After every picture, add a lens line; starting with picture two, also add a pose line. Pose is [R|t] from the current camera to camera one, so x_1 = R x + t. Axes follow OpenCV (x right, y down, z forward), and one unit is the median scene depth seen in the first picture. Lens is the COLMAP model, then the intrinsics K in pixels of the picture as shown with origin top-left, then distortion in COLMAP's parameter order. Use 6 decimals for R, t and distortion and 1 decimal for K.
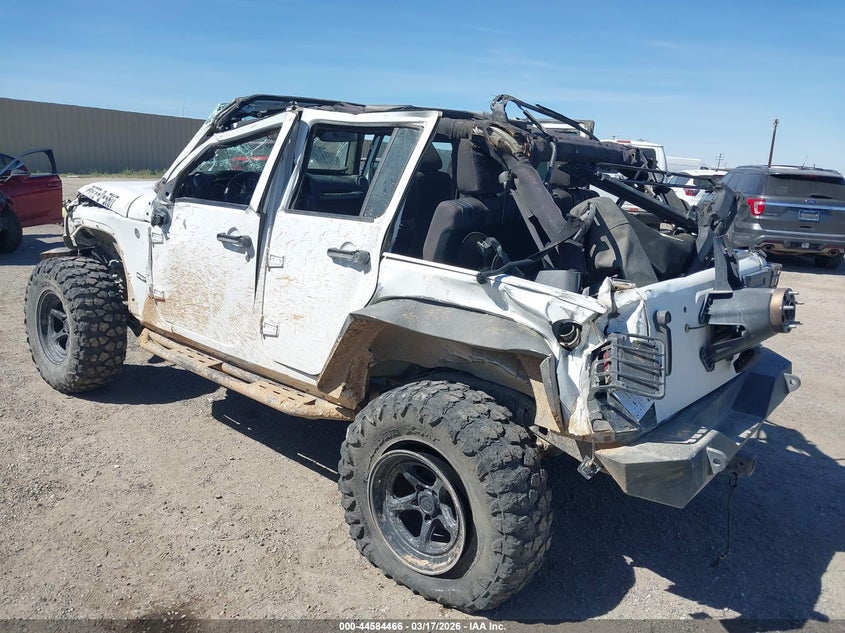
lens RADIAL K [[701.9, 0, 422.5], [0, 701.9, 316.5], [0, 0, 1]] dist [0.085812, -0.159594]
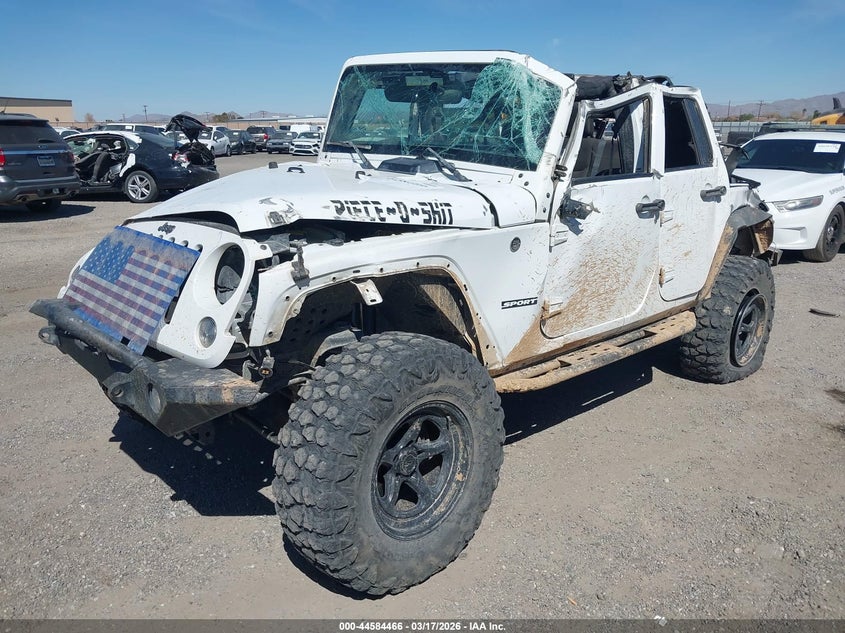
lens RADIAL K [[701.9, 0, 422.5], [0, 701.9, 316.5], [0, 0, 1]] dist [0.085812, -0.159594]
pose [[0.065128, -0.303373, 0.950643, -1.264578], [0.215911, 0.934383, 0.283392, -0.310033], [-0.974239, 0.186798, 0.126356, 1.165364]]
